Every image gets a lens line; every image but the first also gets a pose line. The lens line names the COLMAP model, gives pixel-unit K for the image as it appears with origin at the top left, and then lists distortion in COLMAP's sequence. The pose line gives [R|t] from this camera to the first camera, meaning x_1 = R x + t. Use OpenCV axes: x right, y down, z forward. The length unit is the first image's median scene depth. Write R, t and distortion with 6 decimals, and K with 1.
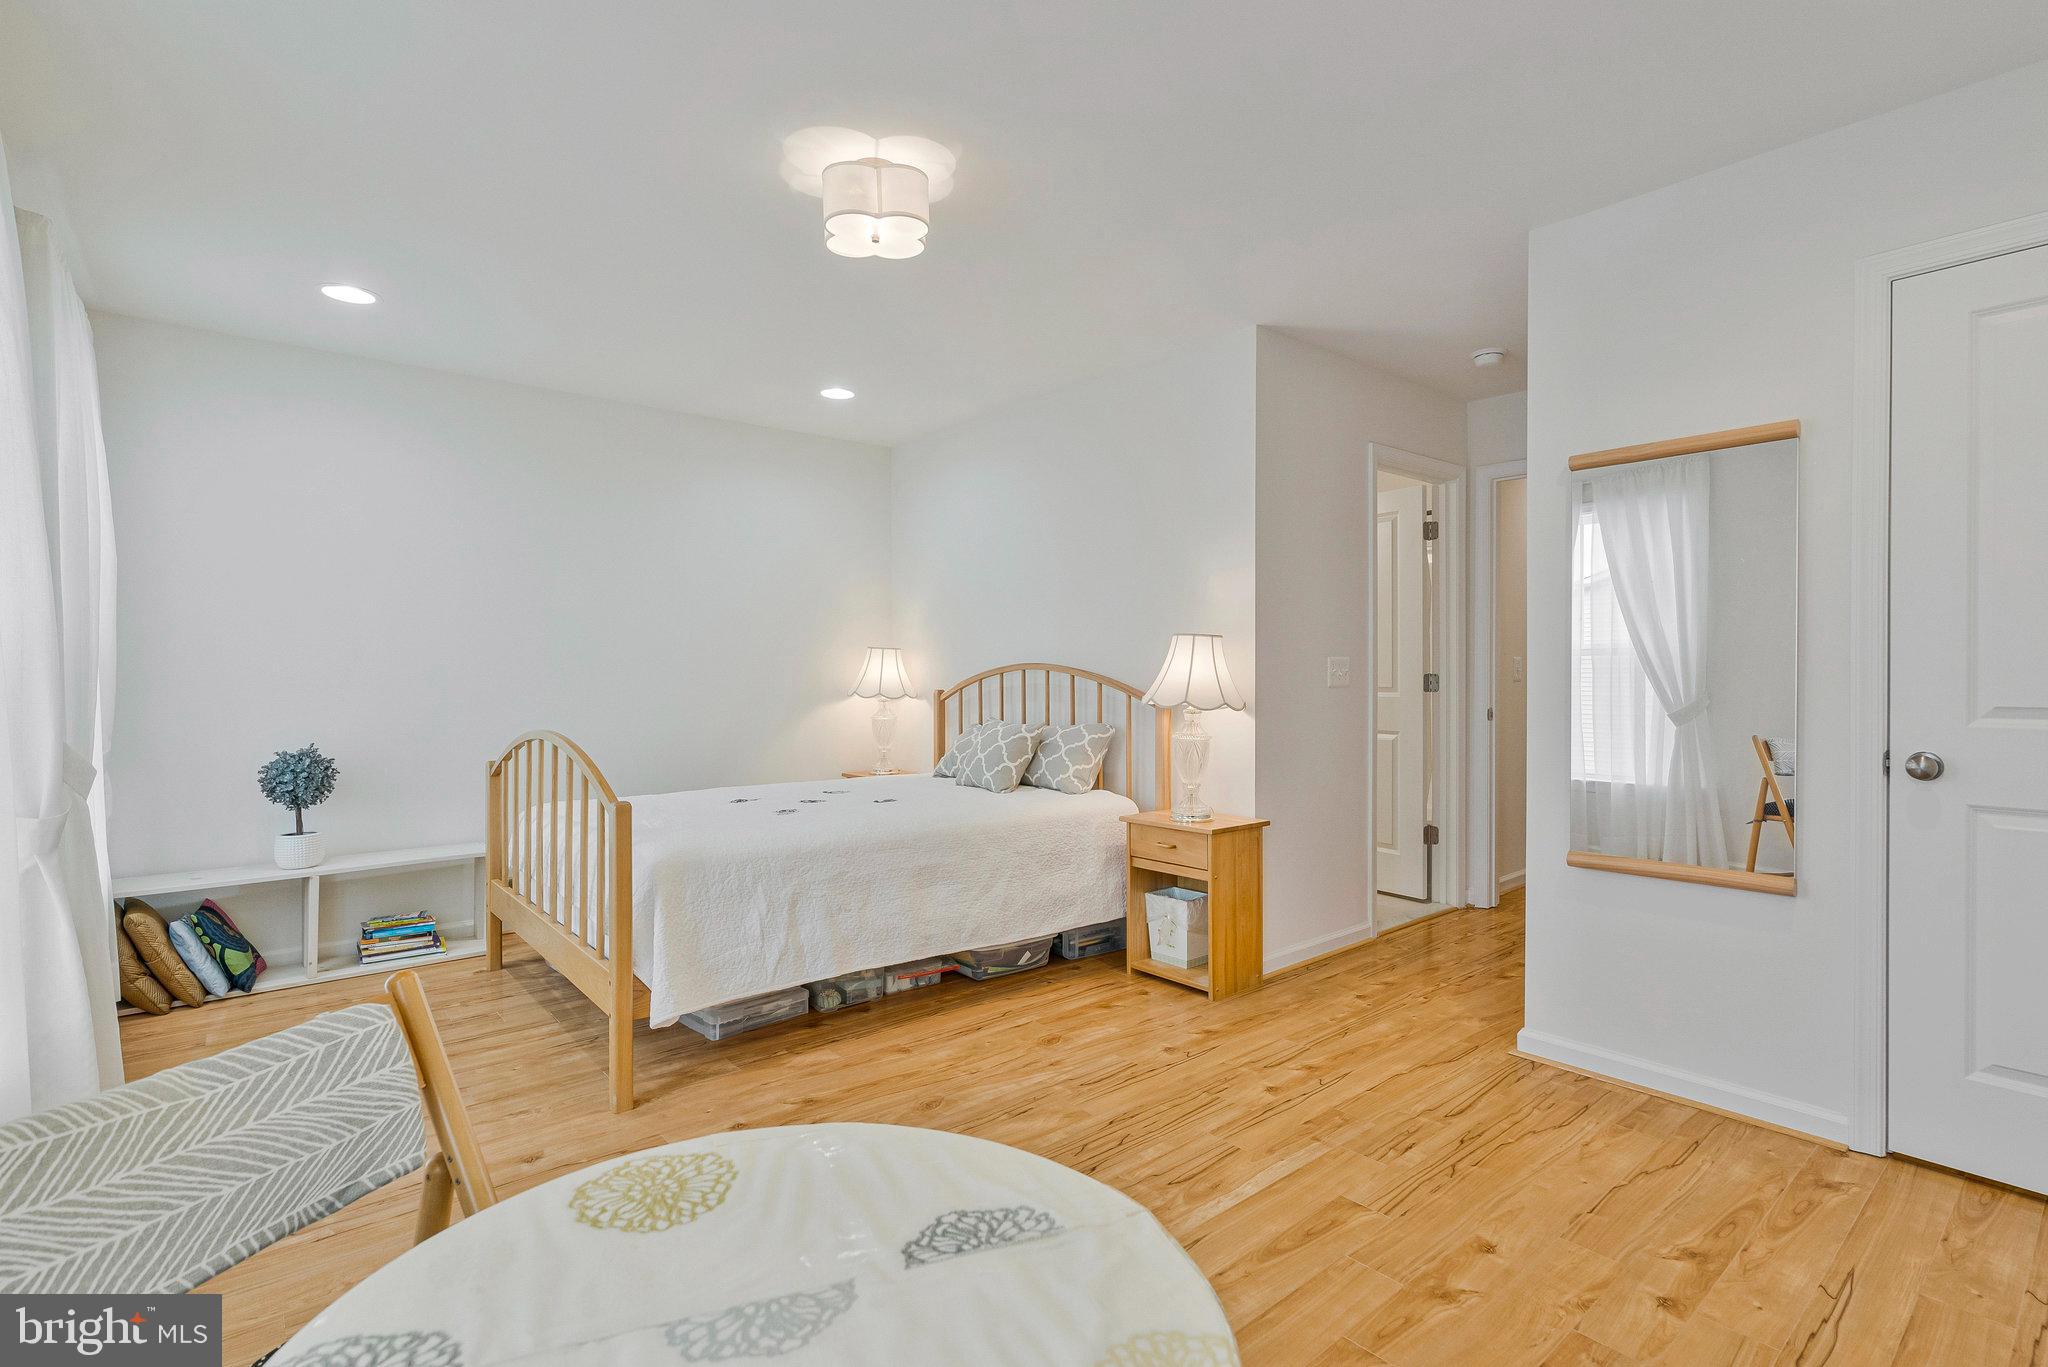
lens RADIAL K [[973.5, 0, 1050.2], [0, 973.5, 682.8], [0, 0, 1]] dist [-0.004123, -0.000090]
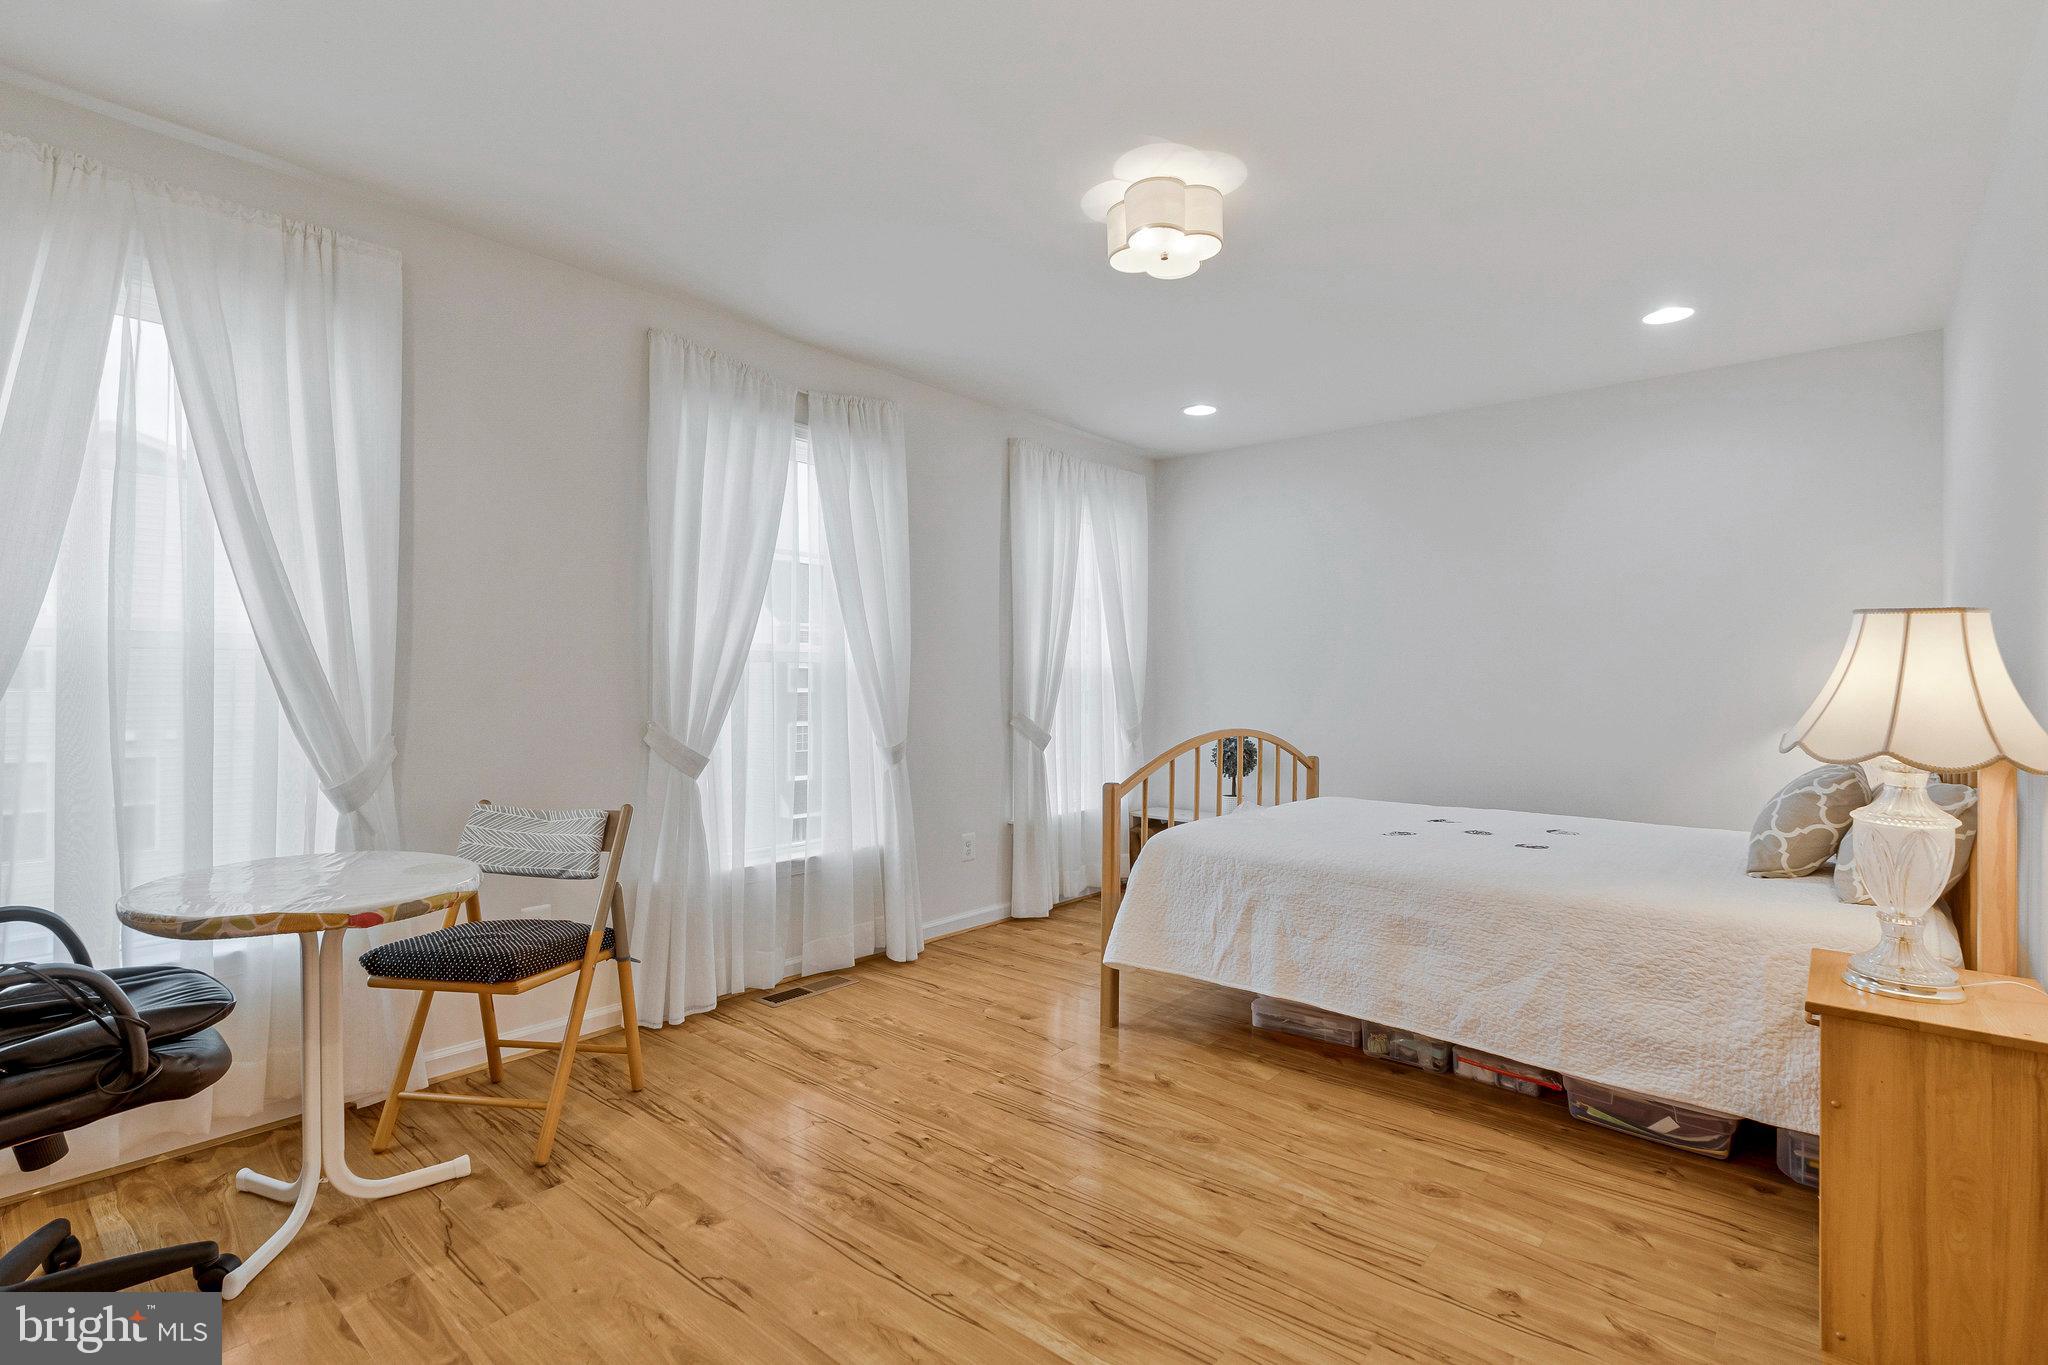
lens RADIAL K [[957.7, 0, 1024.1], [0, 957.7, 697.0], [0, 0, 1]] dist [-0.004800, 0.000523]
pose [[0.151473, 0.017969, -0.988298, 0.624406], [-0.017081, 0.999733, 0.015559, -0.005624], [0.988314, 0.014525, 0.151740, 0.561441]]
